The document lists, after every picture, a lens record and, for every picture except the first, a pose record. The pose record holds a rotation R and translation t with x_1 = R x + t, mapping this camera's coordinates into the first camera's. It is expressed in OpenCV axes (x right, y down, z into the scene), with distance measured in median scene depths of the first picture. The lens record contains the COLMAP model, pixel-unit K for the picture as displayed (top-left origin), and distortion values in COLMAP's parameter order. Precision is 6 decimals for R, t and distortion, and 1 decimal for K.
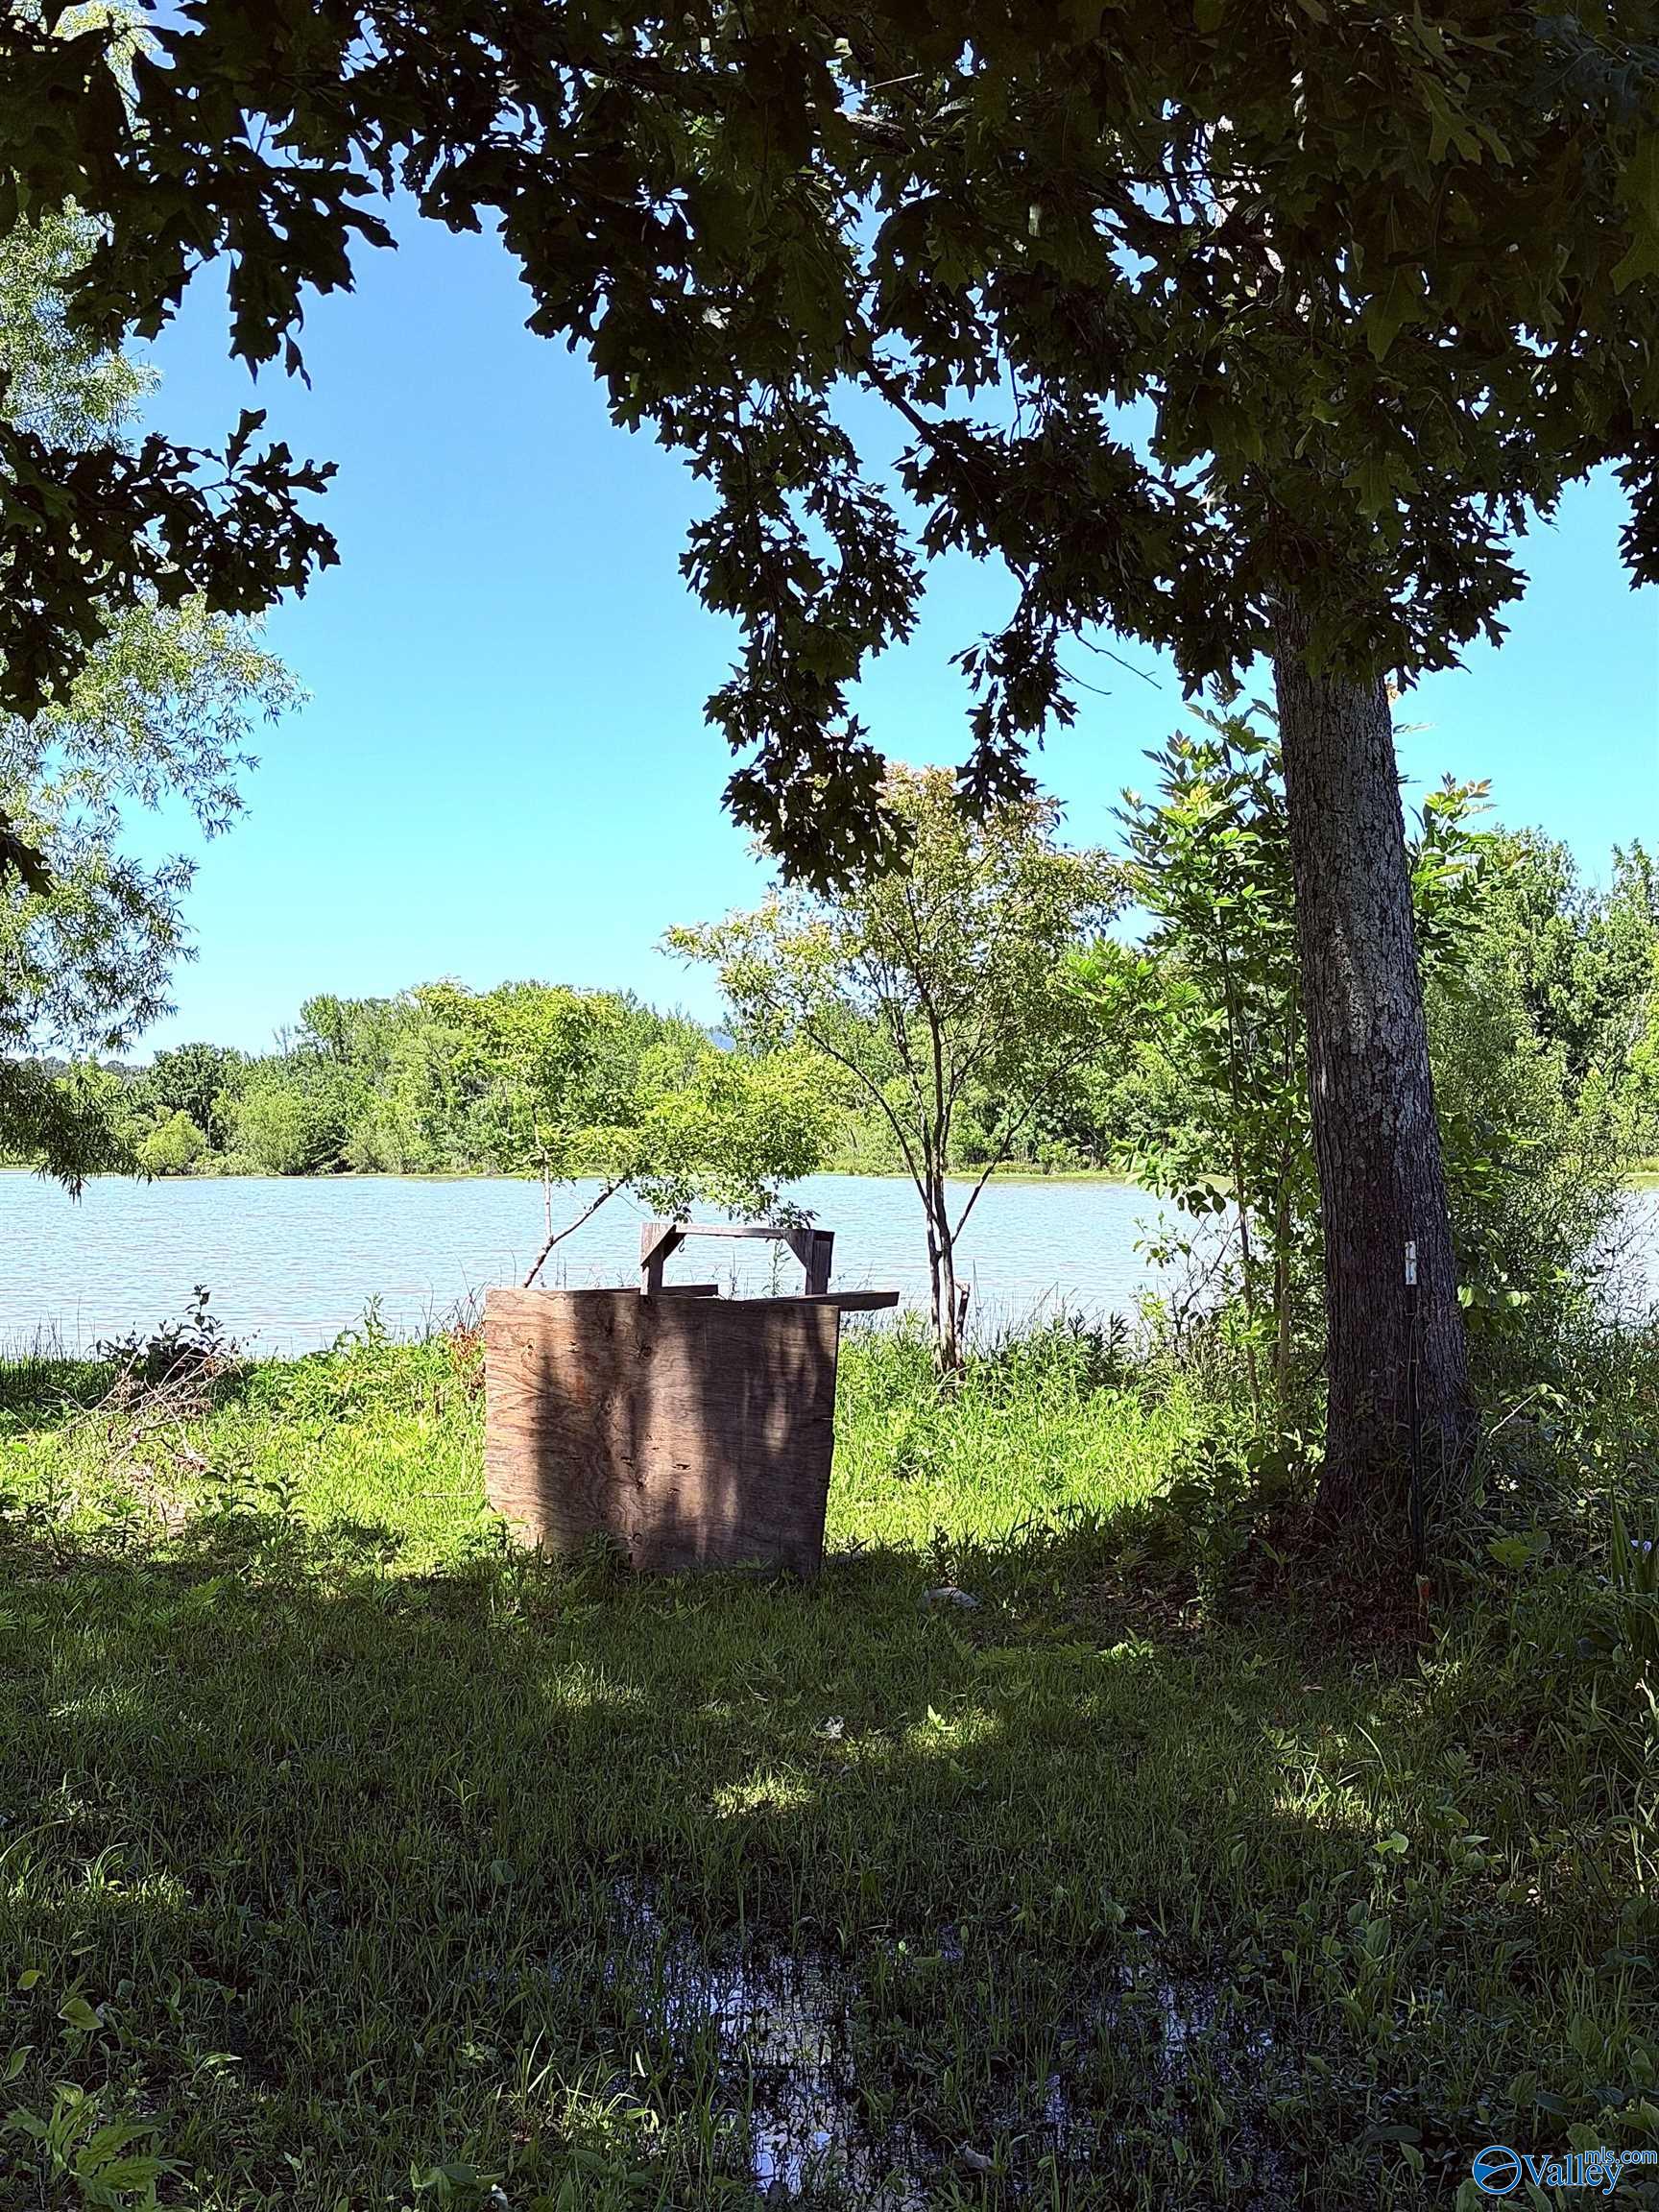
lens RADIAL K [[3388.9, 0, 837.9], [0, 3388.9, 1112.4], [0, 0, 1]] dist [0.032546, 0.000000]
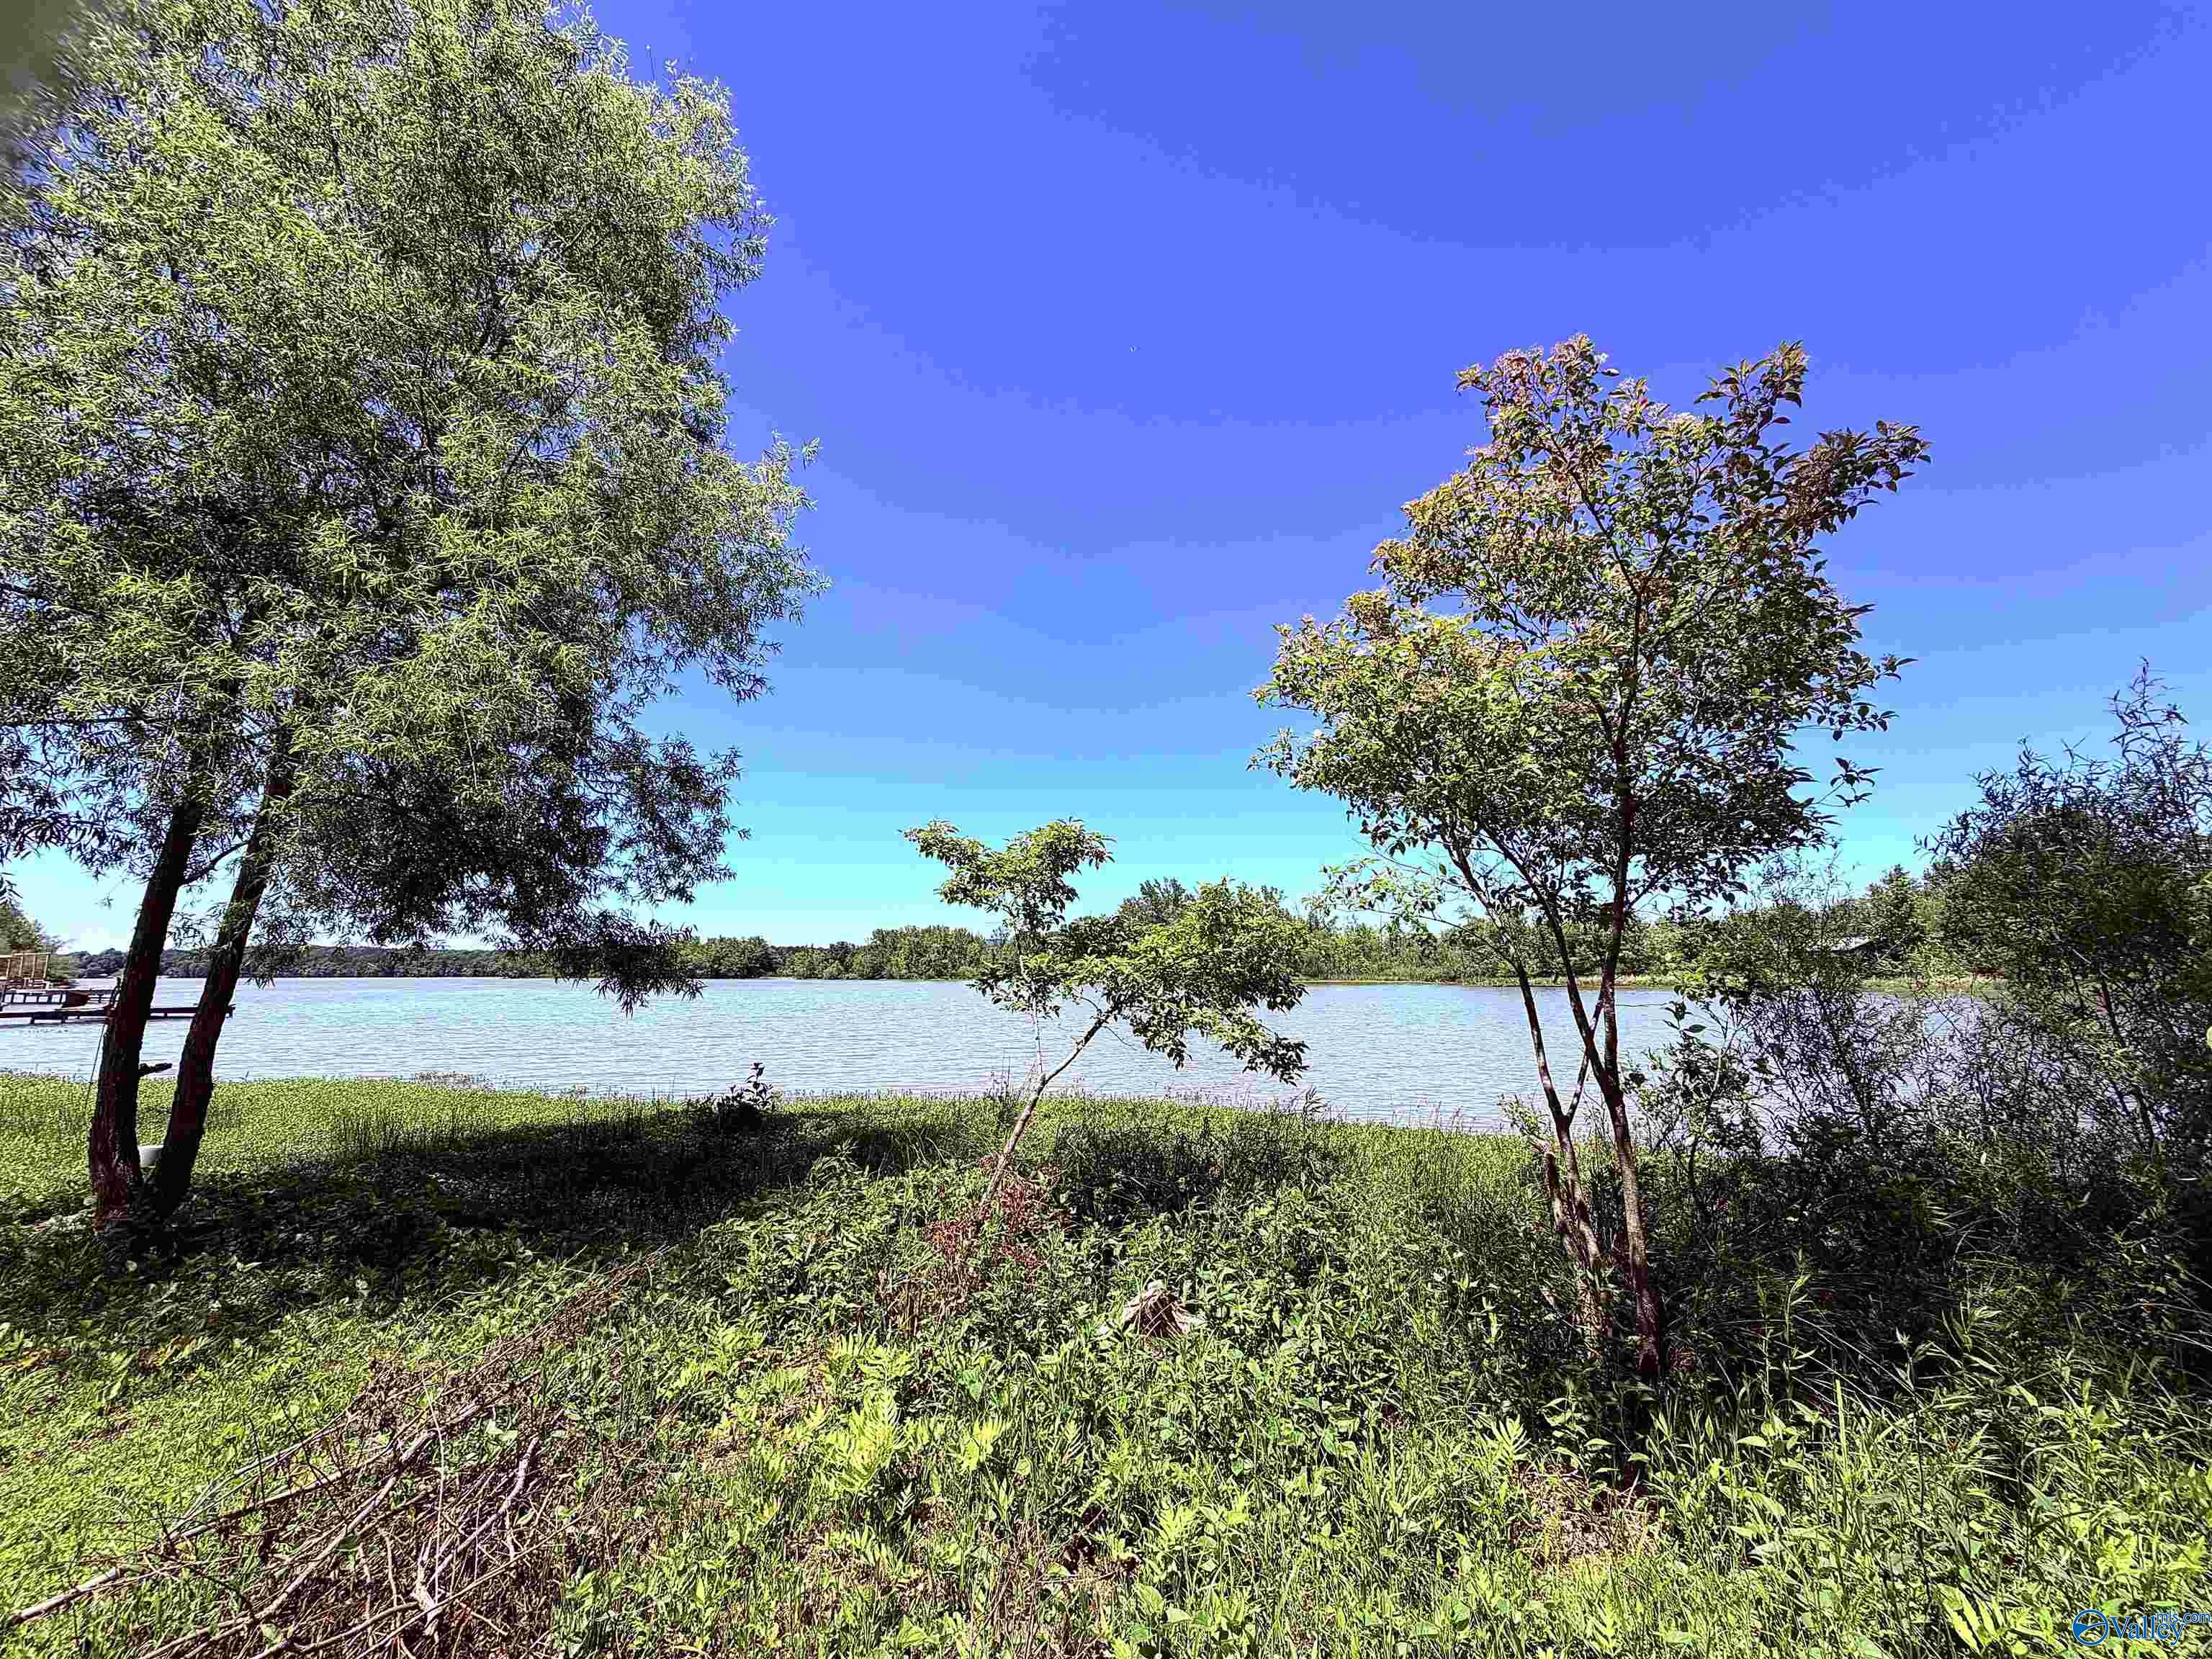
lens RADIAL K [[891.0, 0, 1107.6], [0, 891.0, 840.0], [0, 0, 1]] dist [0.001530, 0.000491]
pose [[0.995104, 0.020732, 0.096636, -0.070359], [-0.007295, 0.990491, -0.137383, 0.004935], [-0.098565, 0.136006, 0.985793, 0.568058]]
